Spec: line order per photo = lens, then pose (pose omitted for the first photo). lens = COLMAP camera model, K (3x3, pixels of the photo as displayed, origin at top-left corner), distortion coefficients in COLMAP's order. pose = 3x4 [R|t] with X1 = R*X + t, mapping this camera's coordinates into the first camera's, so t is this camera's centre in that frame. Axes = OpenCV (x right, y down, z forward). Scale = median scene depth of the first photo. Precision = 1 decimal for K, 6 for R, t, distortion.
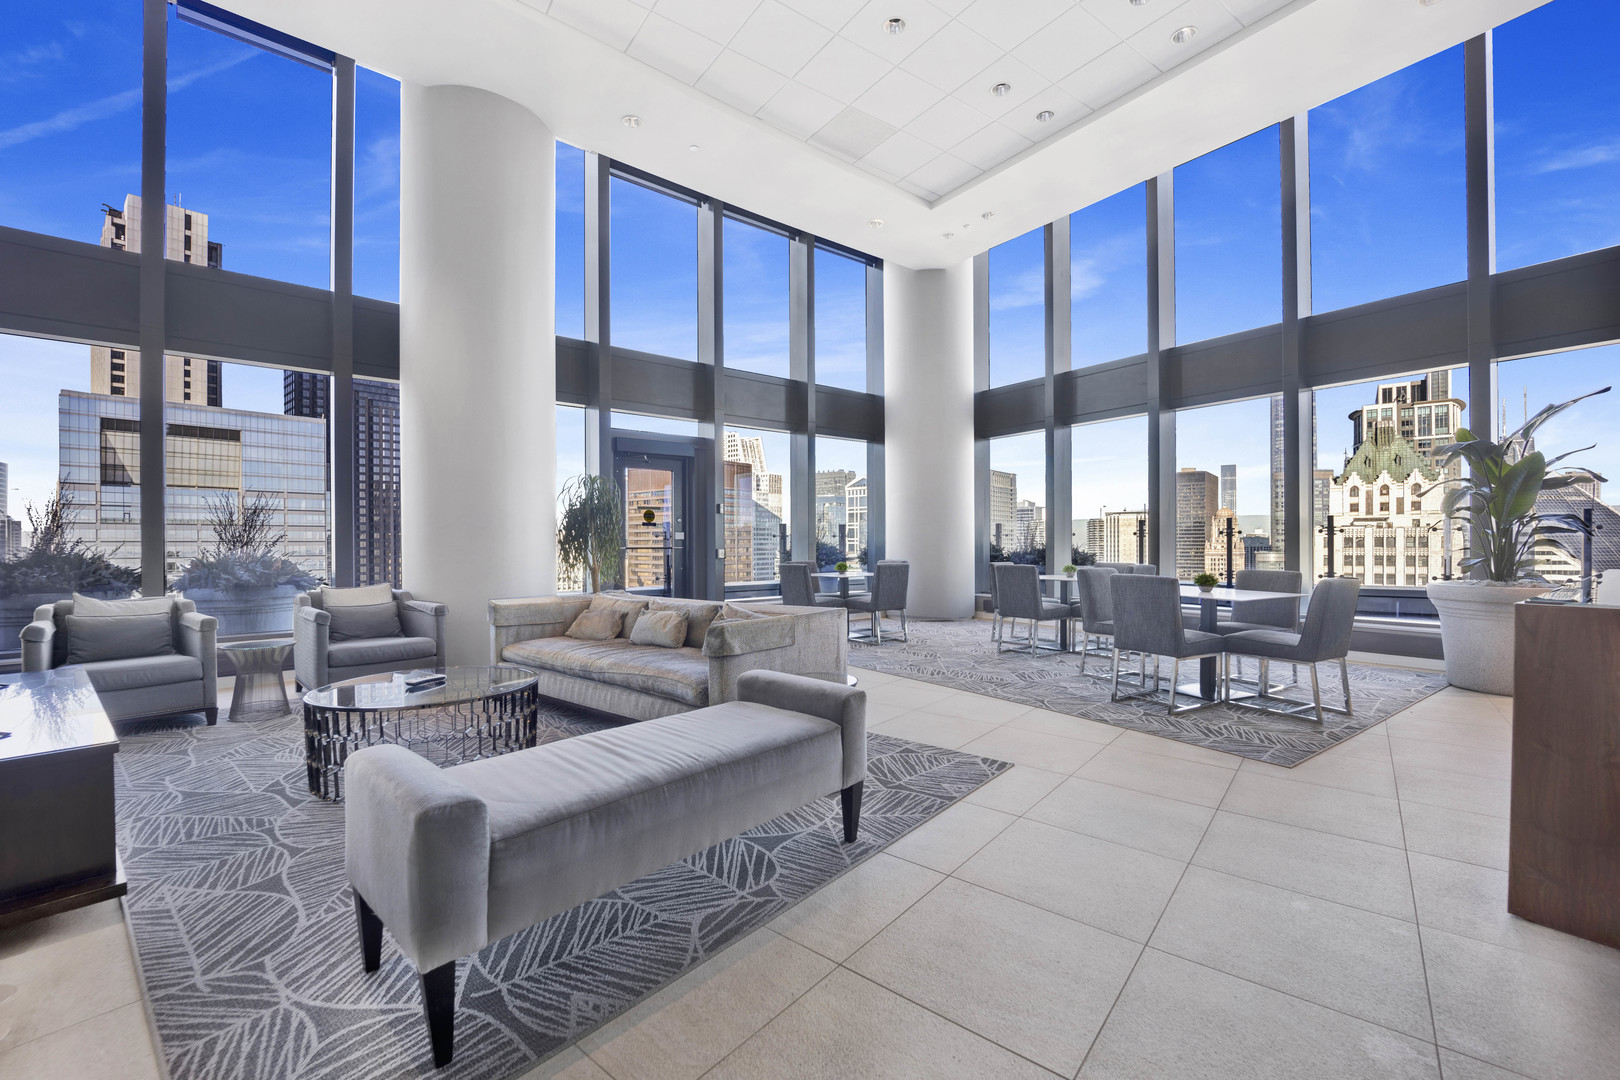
lens RADIAL K [[706.6, 0, 810.0], [0, 706.6, 540.0], [0, 0, 1]] dist [-0.021164, 0.000136]
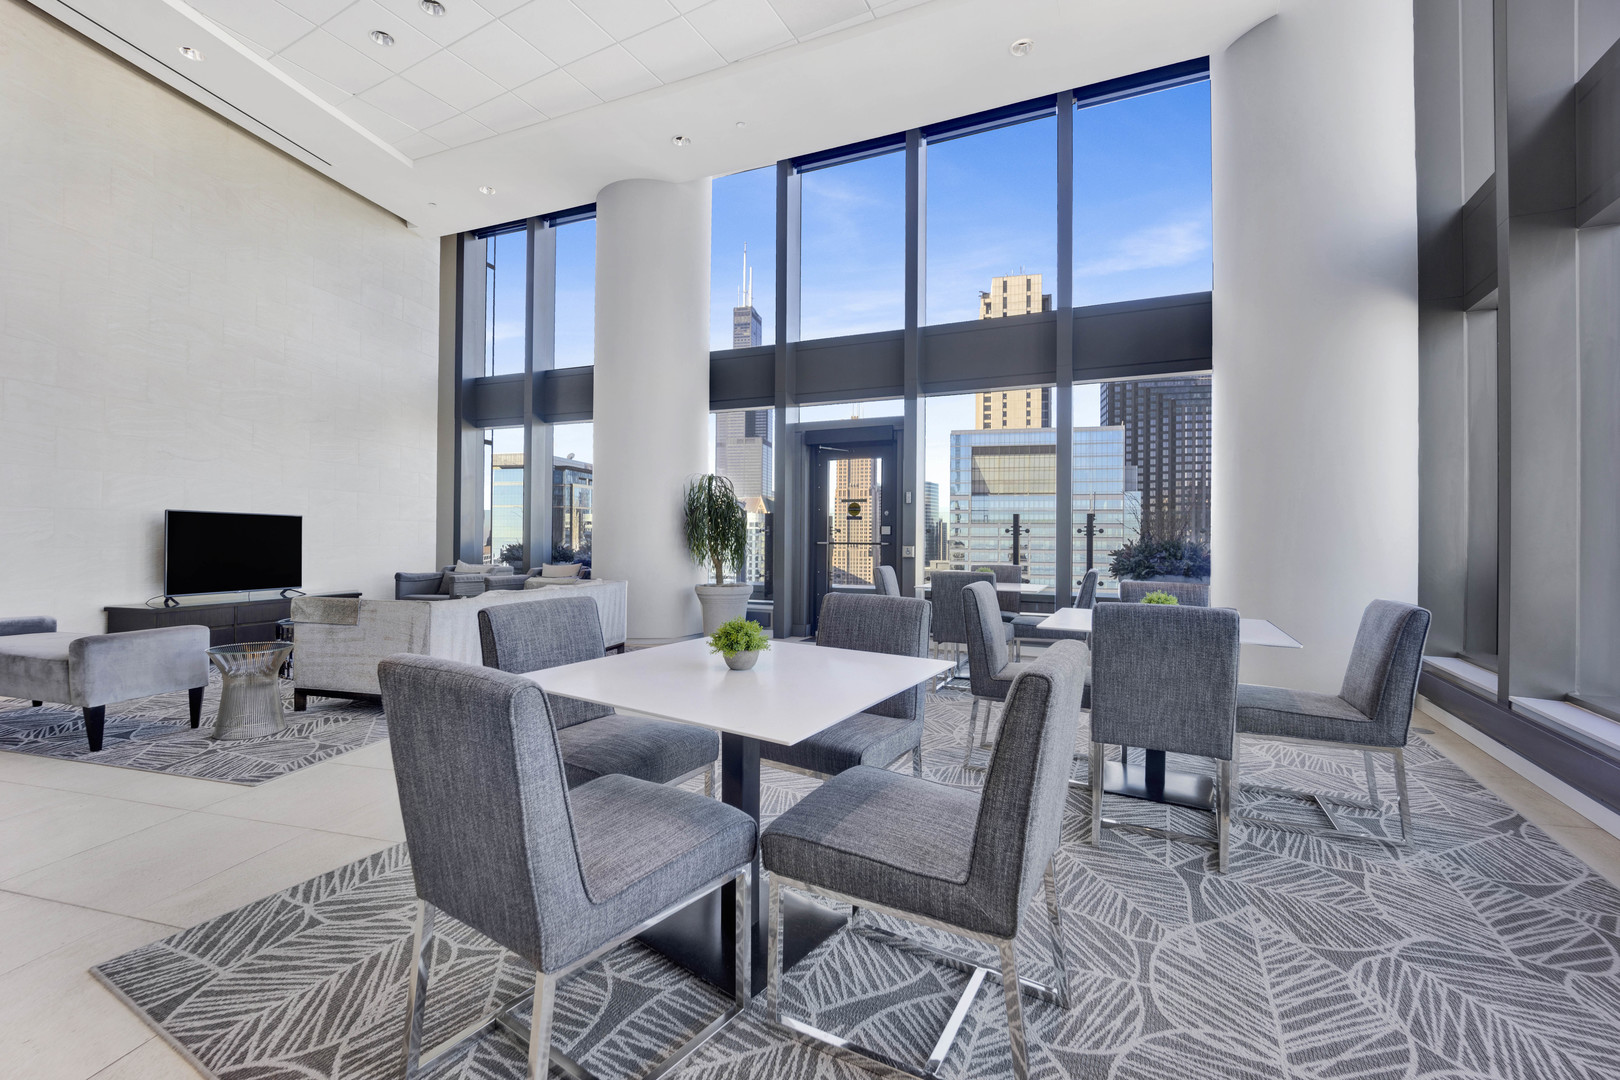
lens RADIAL K [[706.6, 0, 810.0], [0, 706.6, 540.0], [0, 0, 1]] dist [-0.021164, 0.000136]
pose [[0.405382, 0.009139, -0.914102, 0.564140], [-0.005008, 0.999957, 0.007777, -0.000696], [0.914134, 0.001425, 0.405410, 0.528135]]
